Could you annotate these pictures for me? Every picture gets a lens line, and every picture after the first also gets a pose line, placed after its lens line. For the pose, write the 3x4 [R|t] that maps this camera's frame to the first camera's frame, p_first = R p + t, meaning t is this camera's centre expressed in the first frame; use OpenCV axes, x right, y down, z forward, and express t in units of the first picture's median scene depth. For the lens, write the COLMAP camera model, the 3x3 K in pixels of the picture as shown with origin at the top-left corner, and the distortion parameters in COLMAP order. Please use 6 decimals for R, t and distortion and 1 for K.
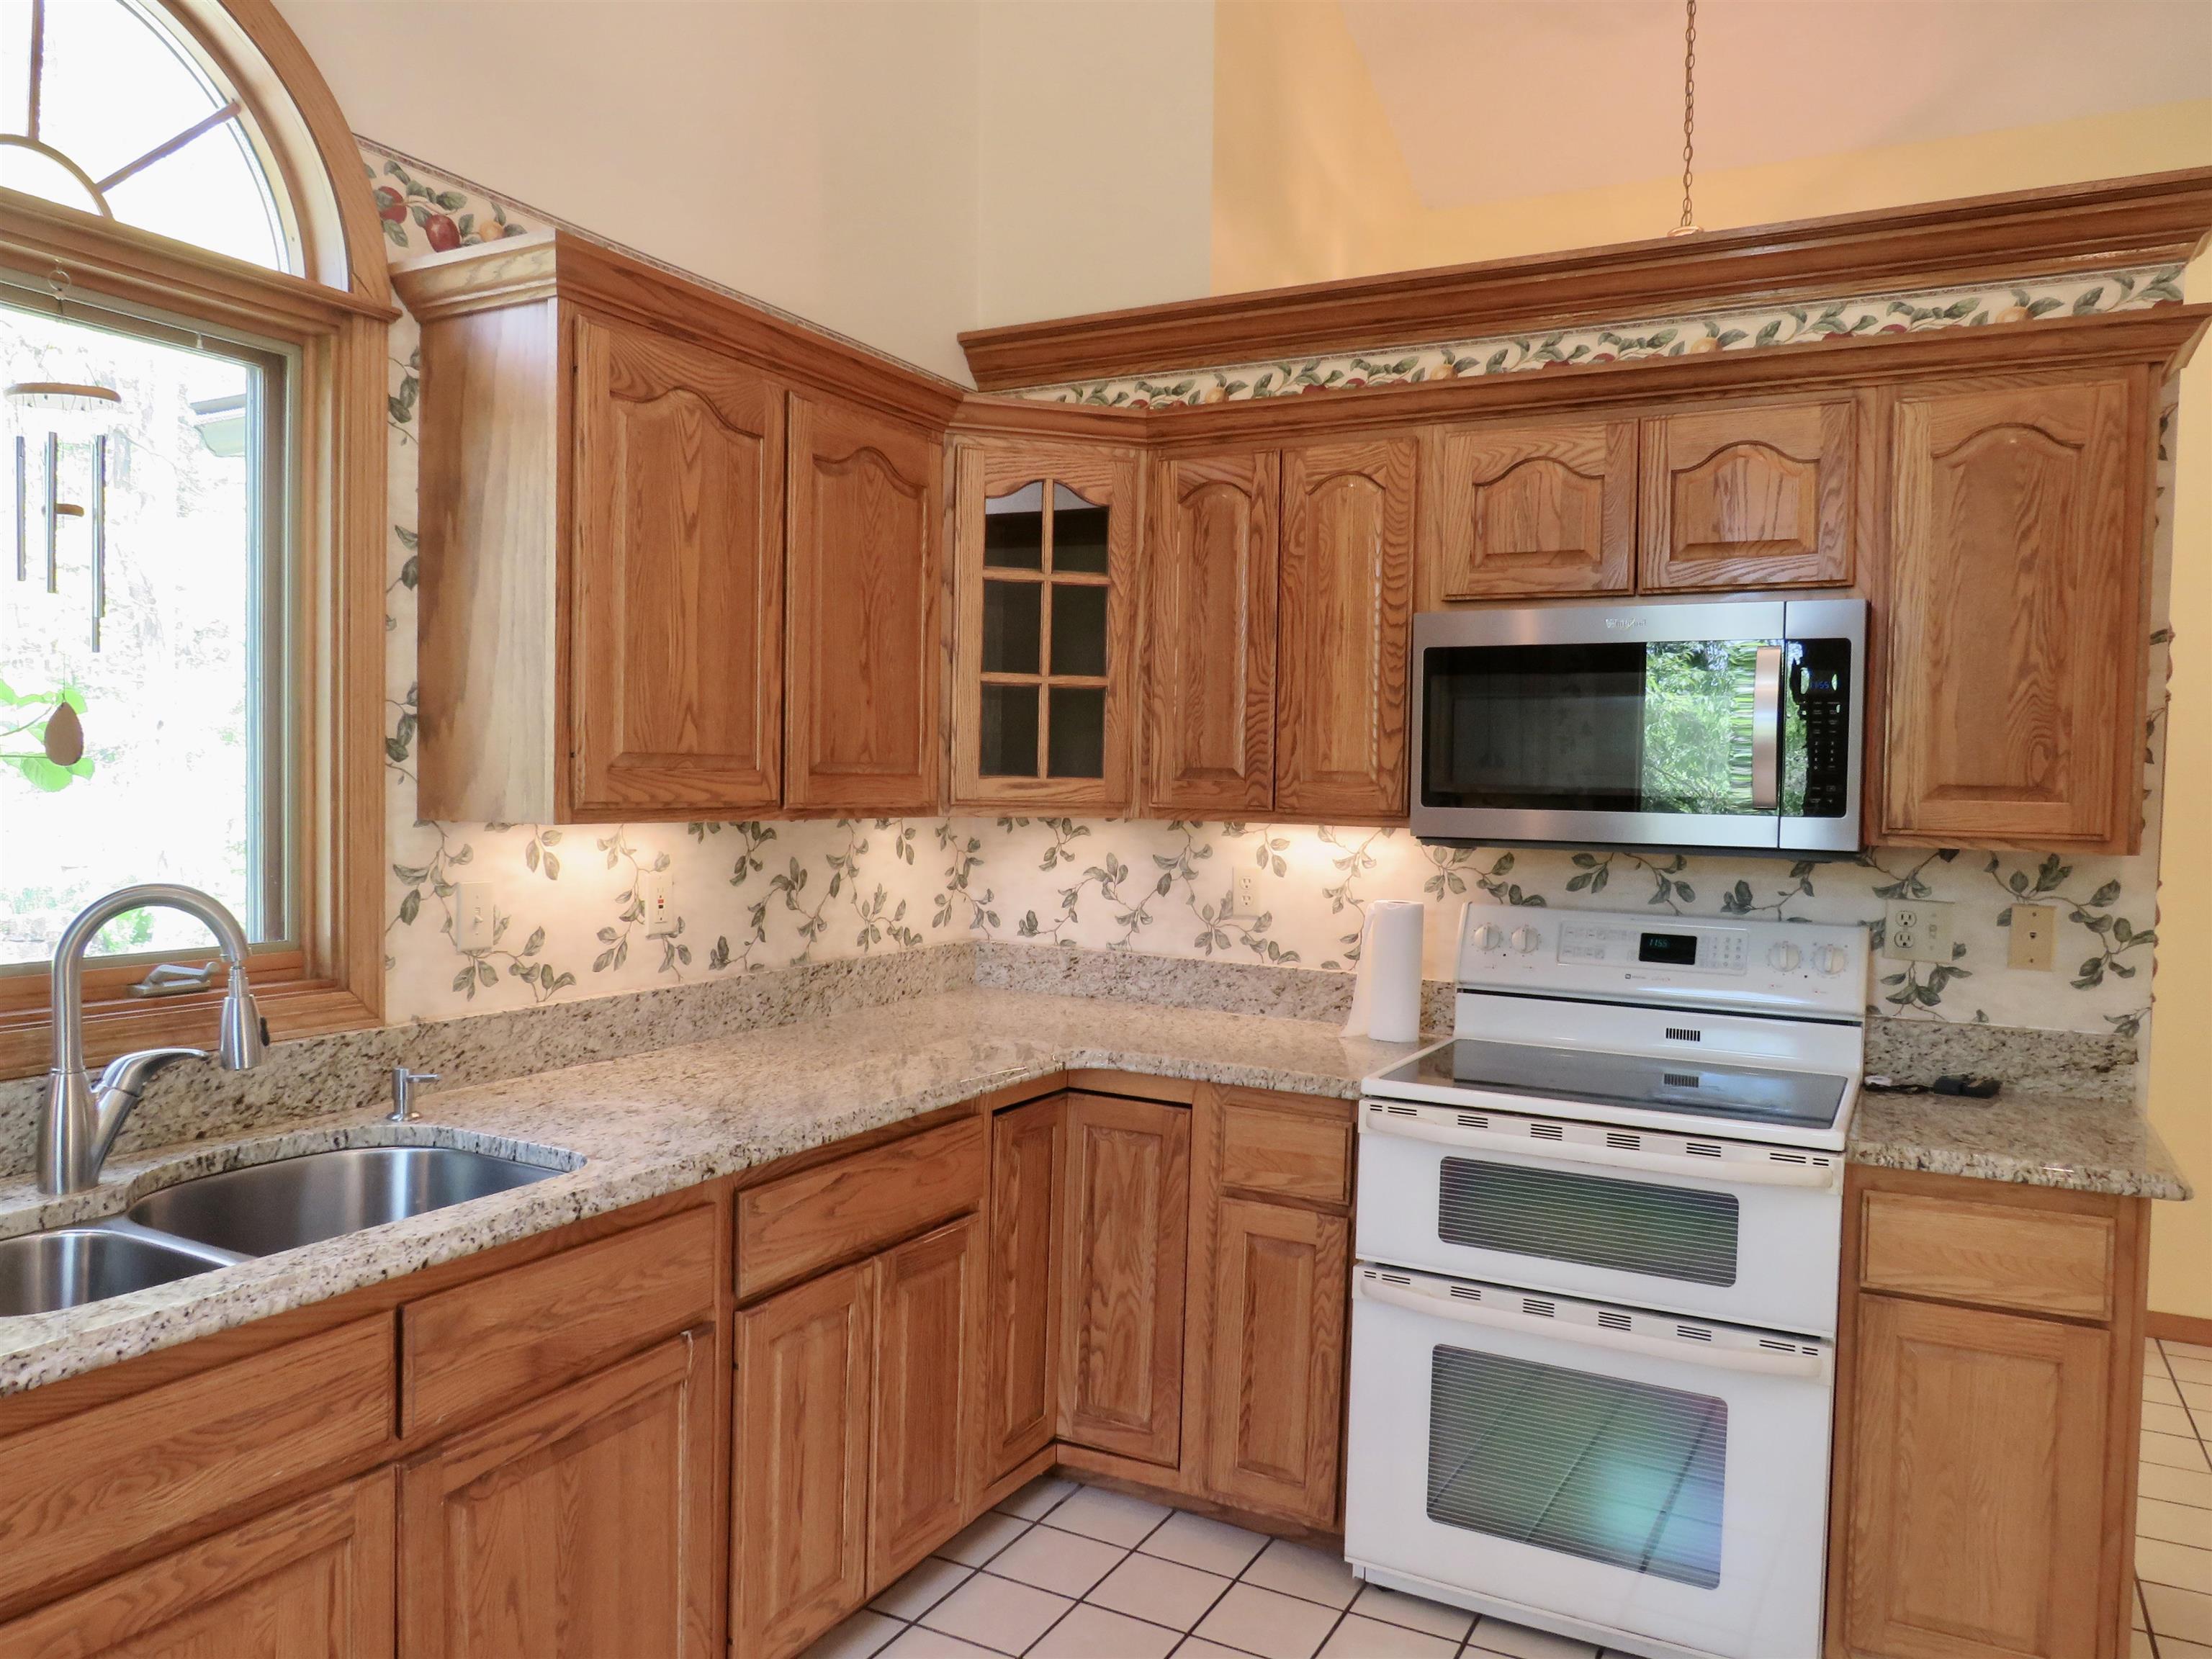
lens RADIAL K [[1575.9, 0, 1102.1], [0, 1575.9, 820.9], [0, 0, 1]] dist [-0.031910, 0.010258]
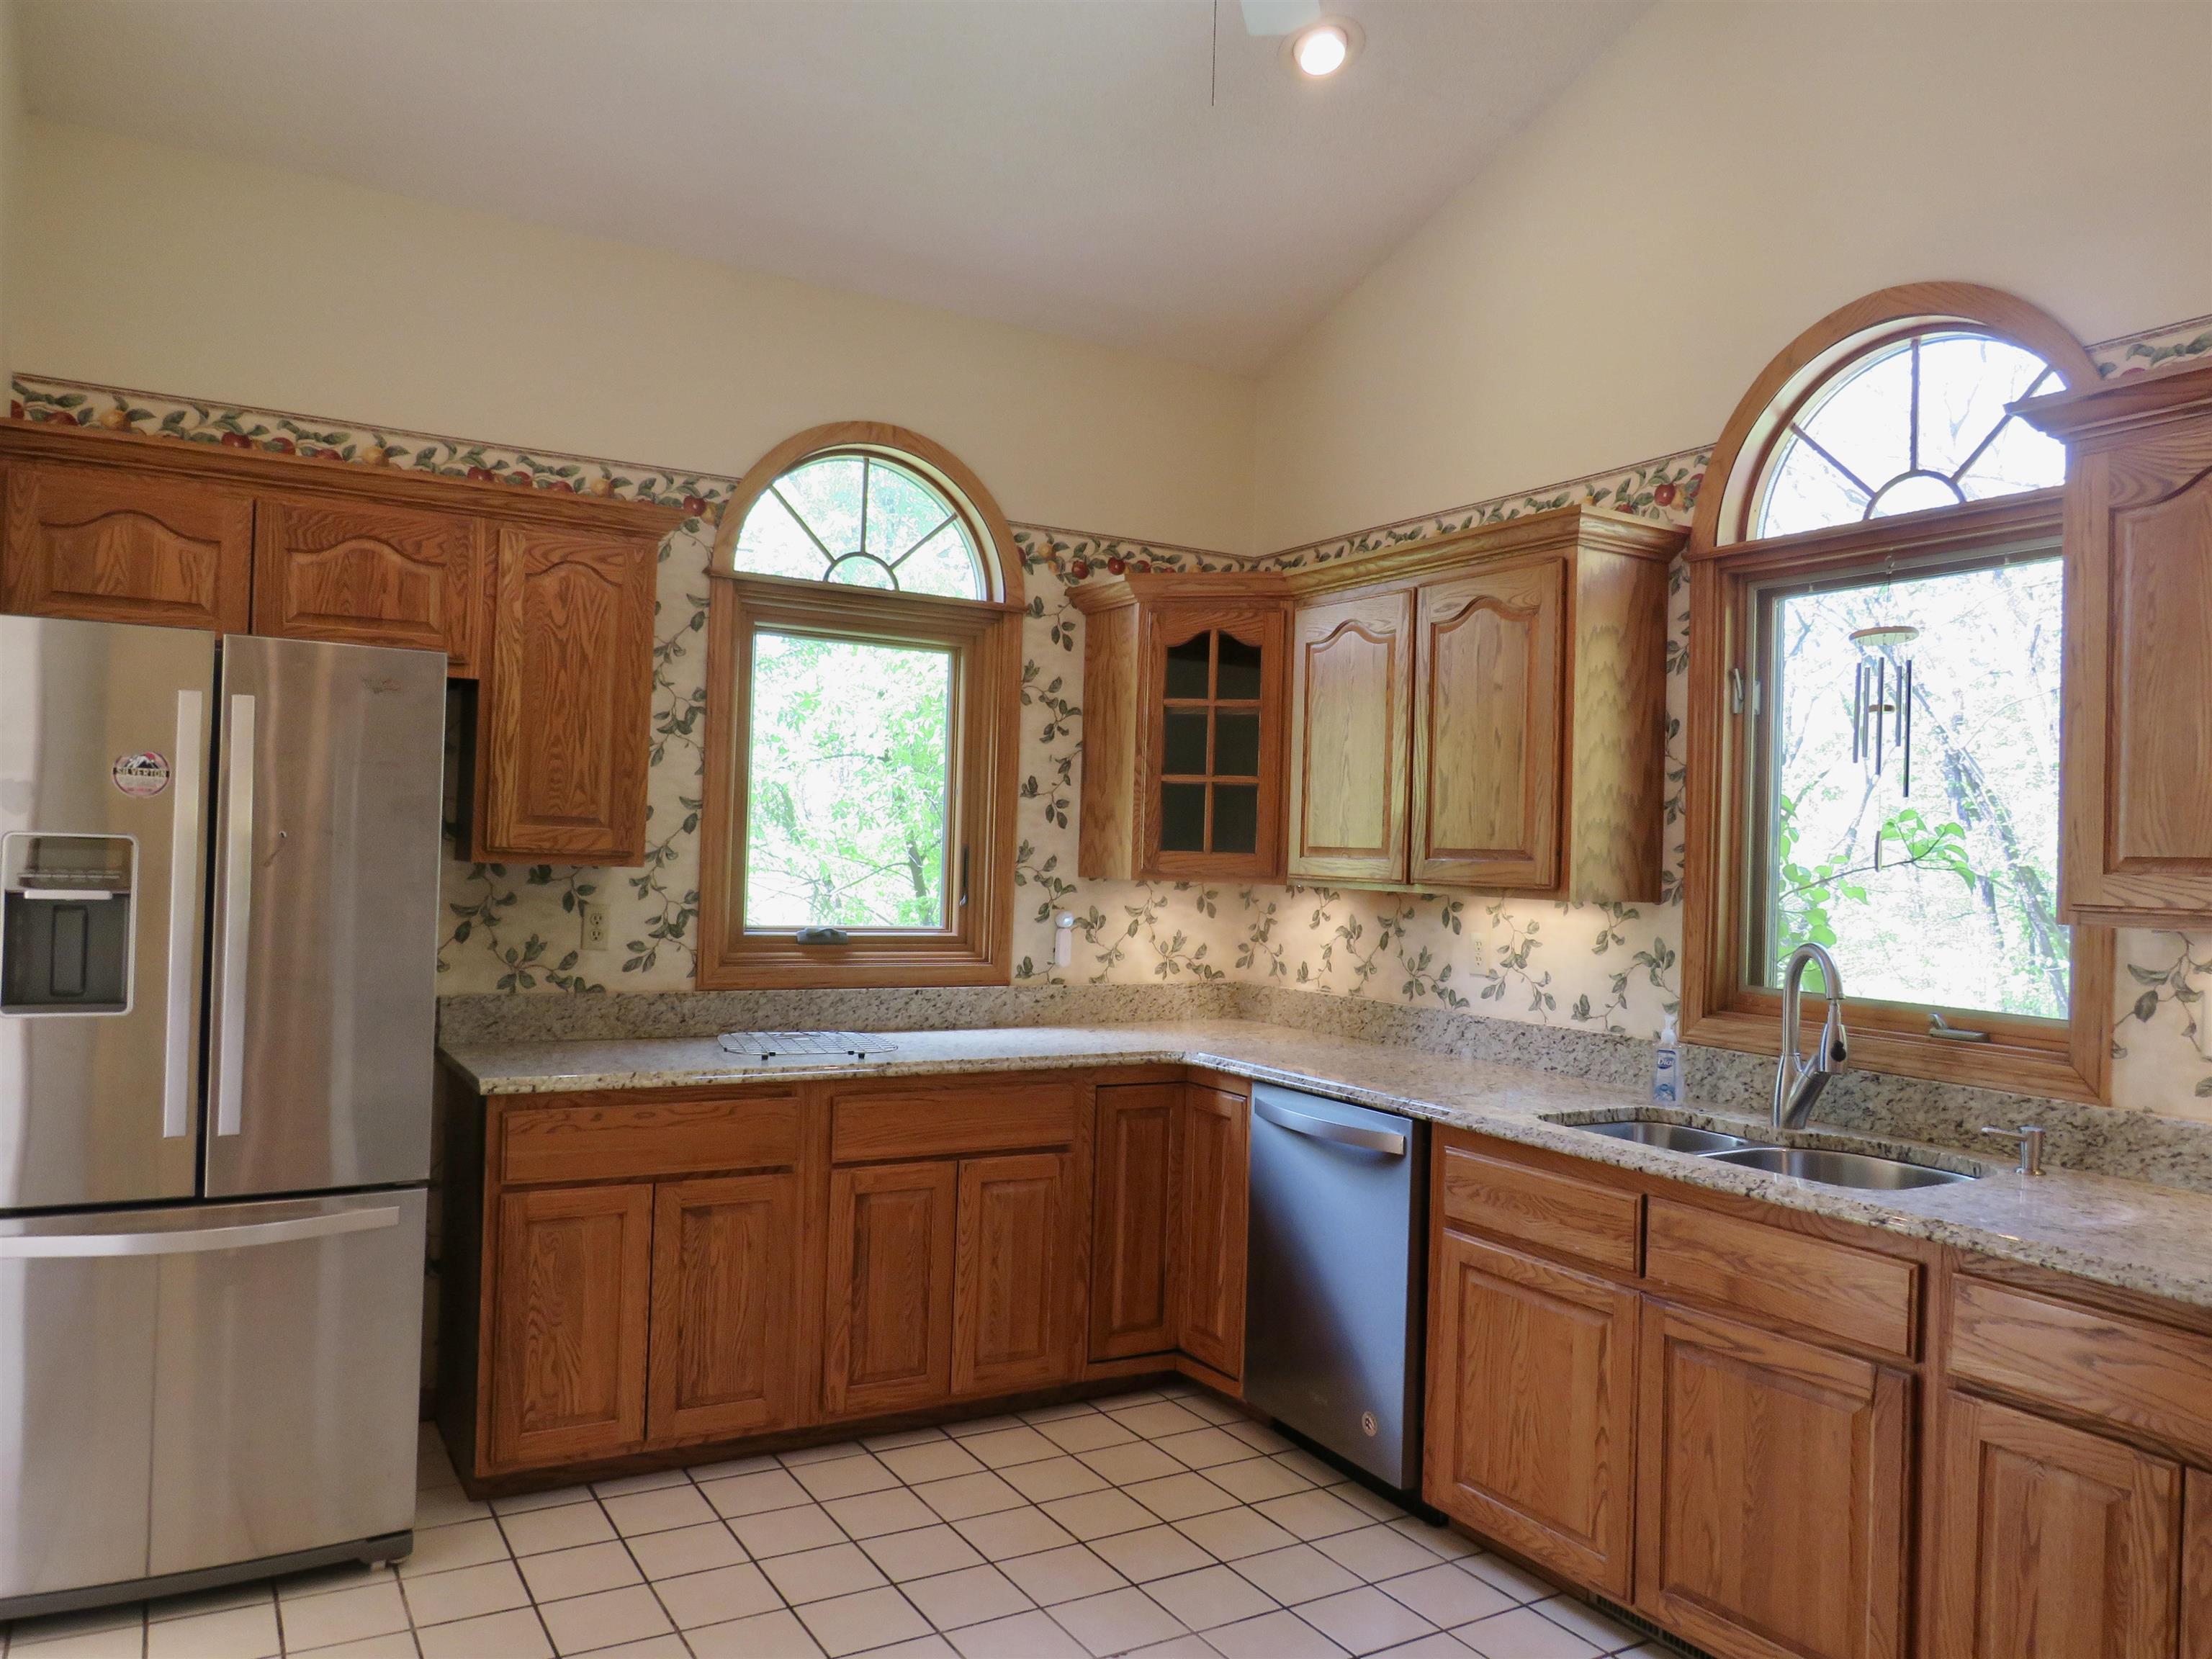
lens RADIAL K [[1575.9, 0, 1098.2], [0, 1575.9, 821.2], [0, 0, 1]] dist [-0.031910, 0.010258]
pose [[-0.524242, -0.052709, -0.849937, 0.827784], [-0.069802, 0.997384, -0.018799, -0.001772], [0.848704, 0.049472, -0.526549, 0.904249]]
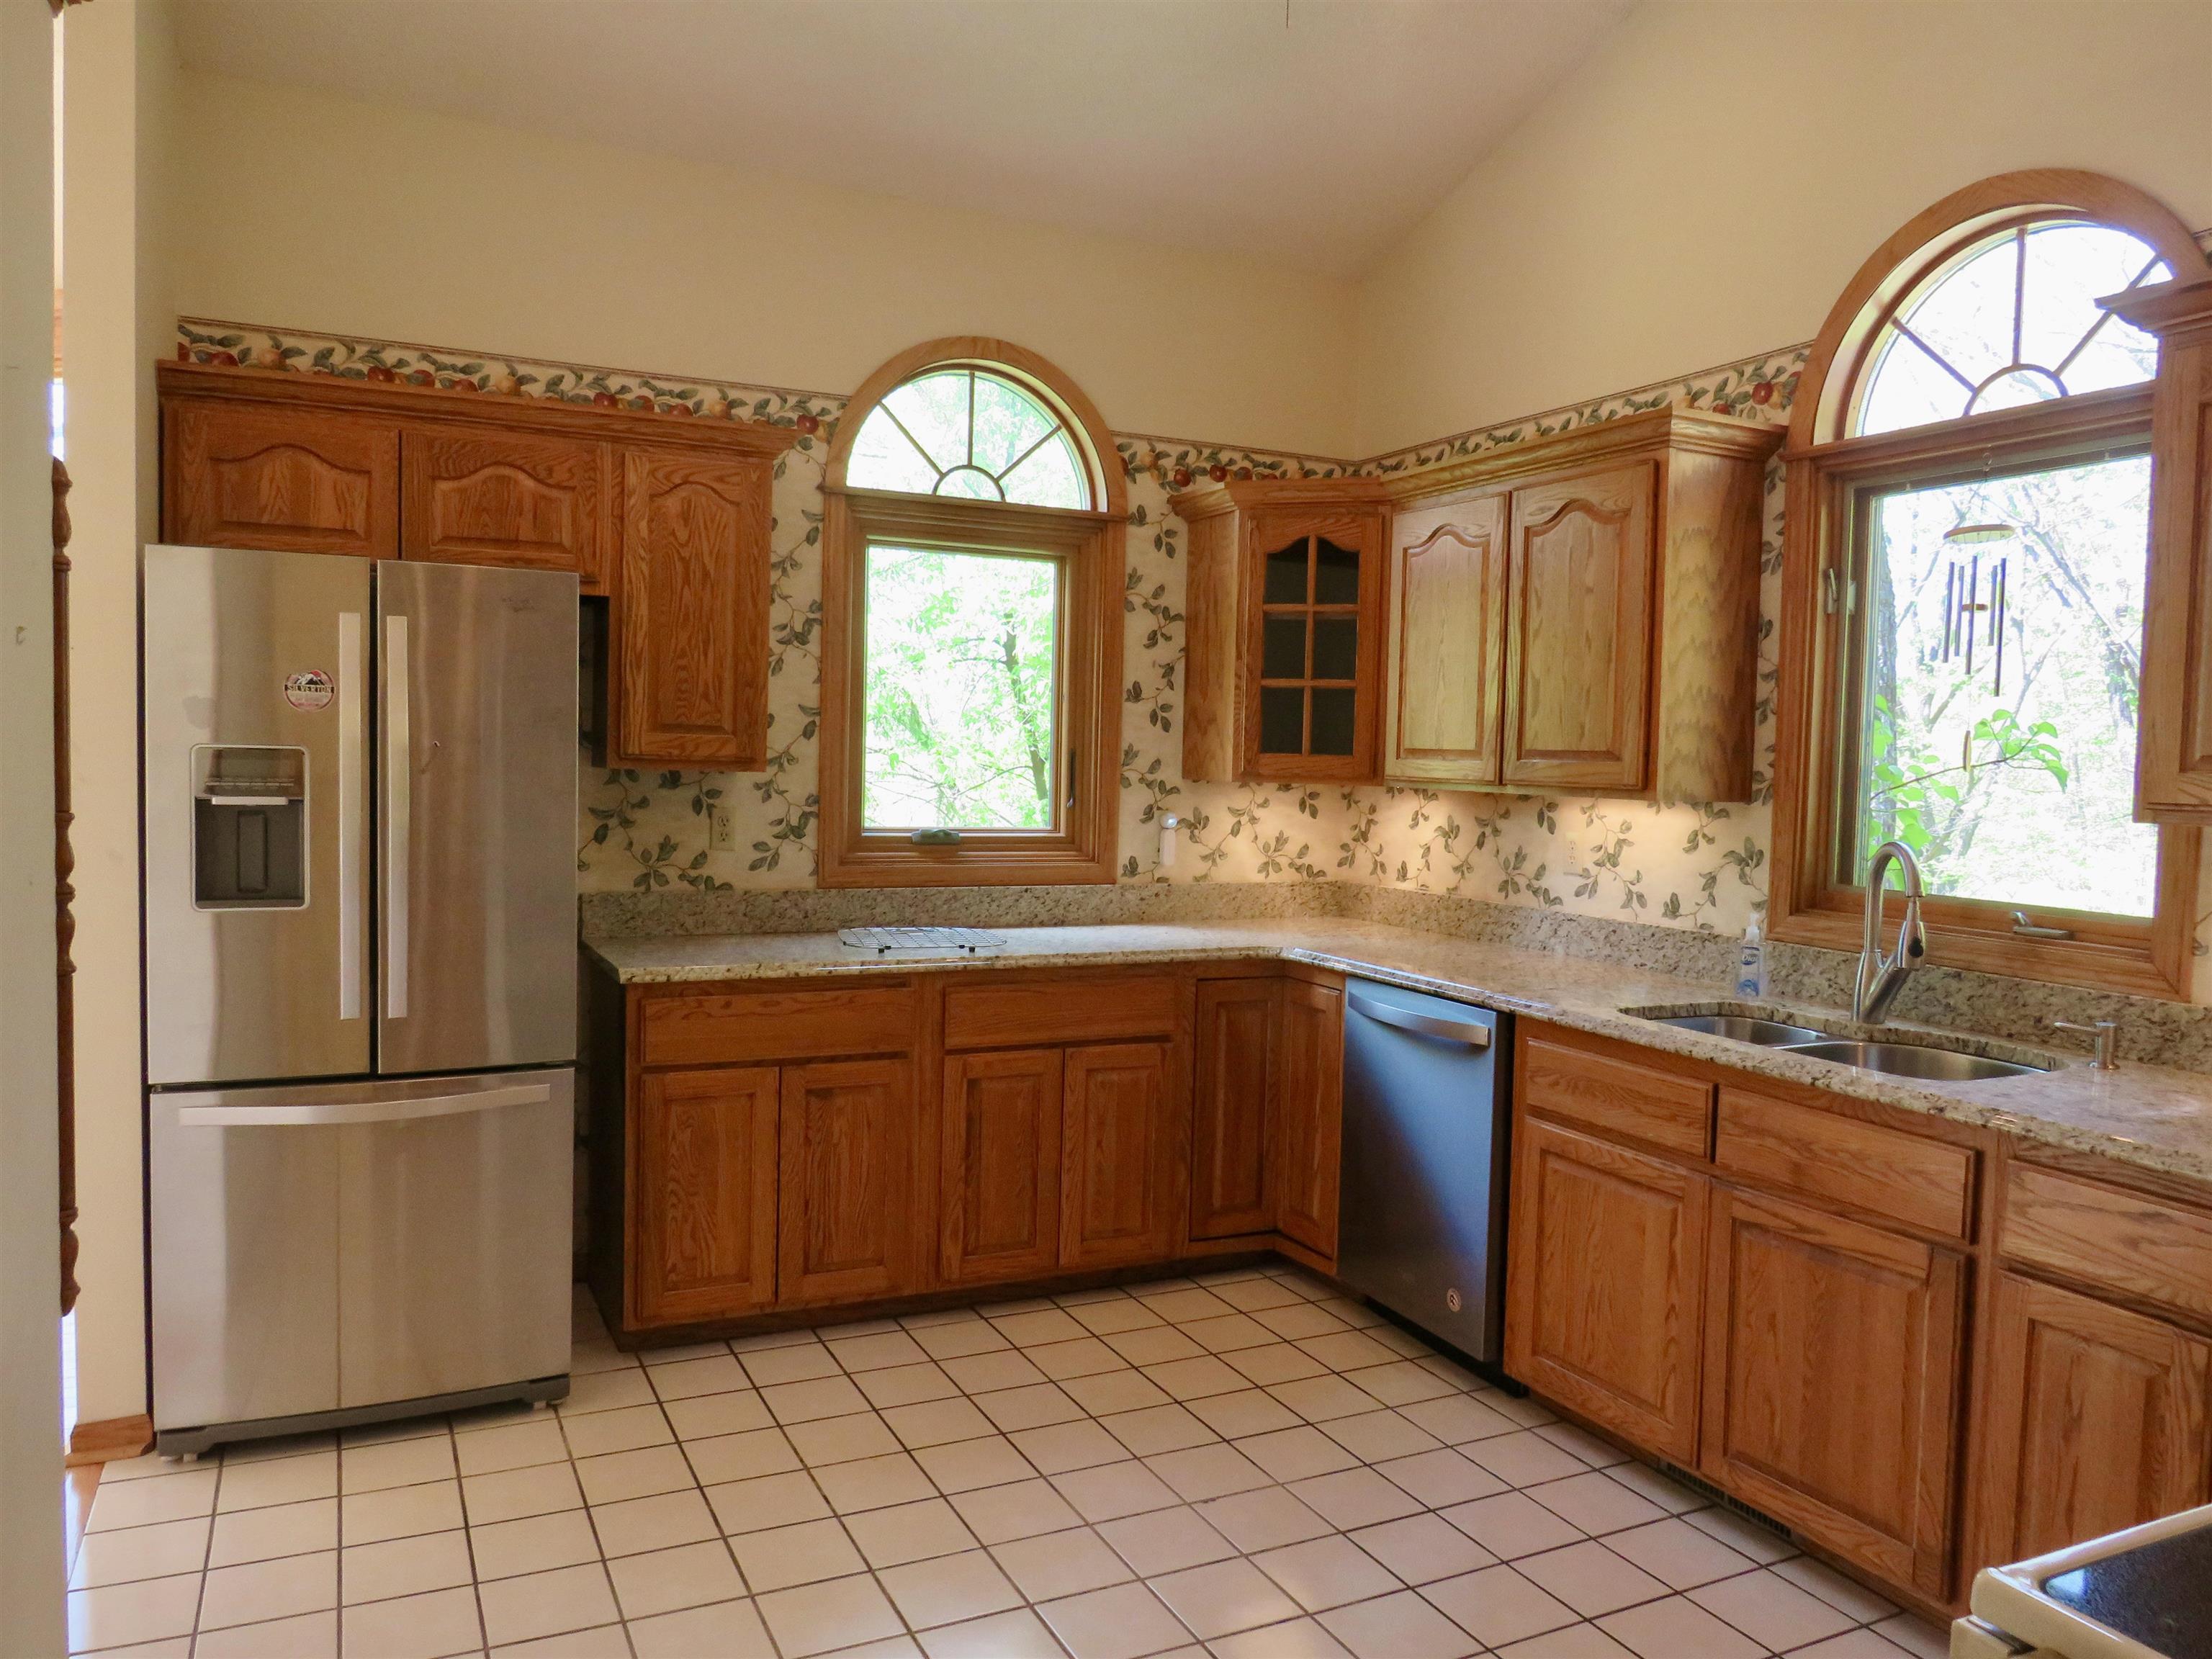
lens RADIAL K [[1575.9, 0, 1096.1], [0, 1575.9, 824.5], [0, 0, 1]] dist [-0.031910, 0.010258]
pose [[-0.591708, 0.003049, -0.806147, 0.860989], [-0.063512, 0.996708, 0.050388, -0.004355], [0.803647, 0.081014, -0.589566, 0.956518]]
